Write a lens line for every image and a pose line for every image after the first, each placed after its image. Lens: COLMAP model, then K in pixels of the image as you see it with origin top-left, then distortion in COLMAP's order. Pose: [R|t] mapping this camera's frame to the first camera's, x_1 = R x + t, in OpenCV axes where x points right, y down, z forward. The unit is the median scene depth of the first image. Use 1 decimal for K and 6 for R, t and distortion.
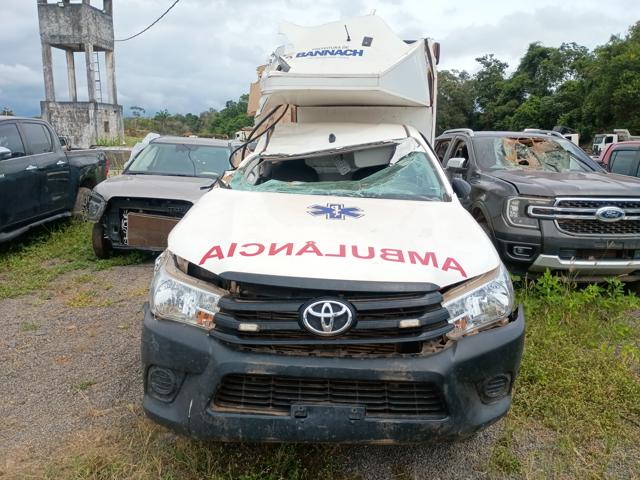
lens RADIAL K [[535.0, 0, 320.0], [0, 535.0, 240.0], [0, 0, 1]] dist [0.051636, -0.064750]
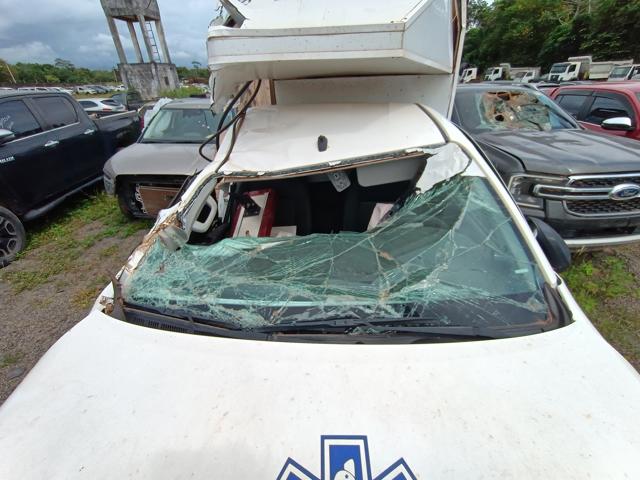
lens RADIAL K [[291.5, 0, 319.2], [0, 291.5, 239.3], [0, 0, 1]] dist [0.002259, 0.000766]
pose [[0.998728, -0.050396, -0.001772, 0.011181], [0.048398, 0.948090, 0.314298, -0.152817], [-0.014159, -0.313984, 0.949323, 0.503851]]
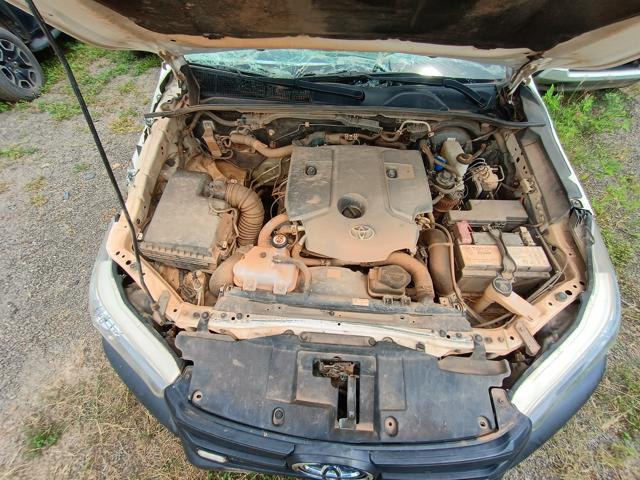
lens RADIAL K [[291.5, 0, 319.2], [0, 291.5, 239.3], [0, 0, 1]] dist [0.002259, 0.000766]
pose [[0.998836, -0.013126, -0.046424, 0.007803], [0.040854, 0.741935, 0.669226, -0.112936], [0.025659, -0.670343, 0.741608, 0.388146]]
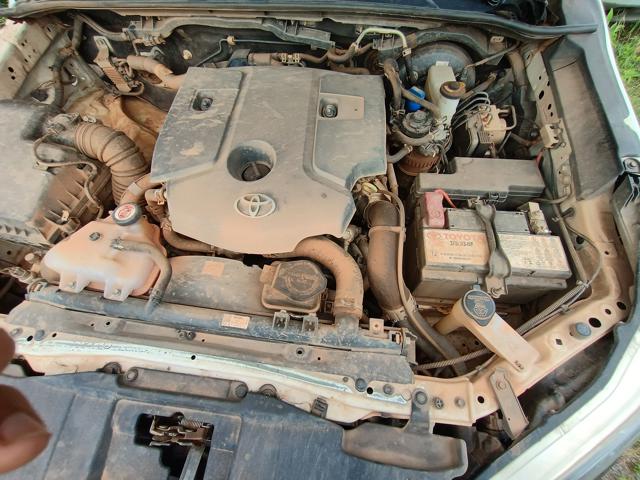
lens RADIAL K [[291.5, 0, 319.2], [0, 291.5, 239.3], [0, 0, 1]] dist [0.002259, 0.000766]
pose [[0.994727, 0.030652, -0.097873, 0.061089], [0.054229, 0.652788, 0.755597, -0.067672], [0.087051, -0.756921, 0.647683, 0.446529]]
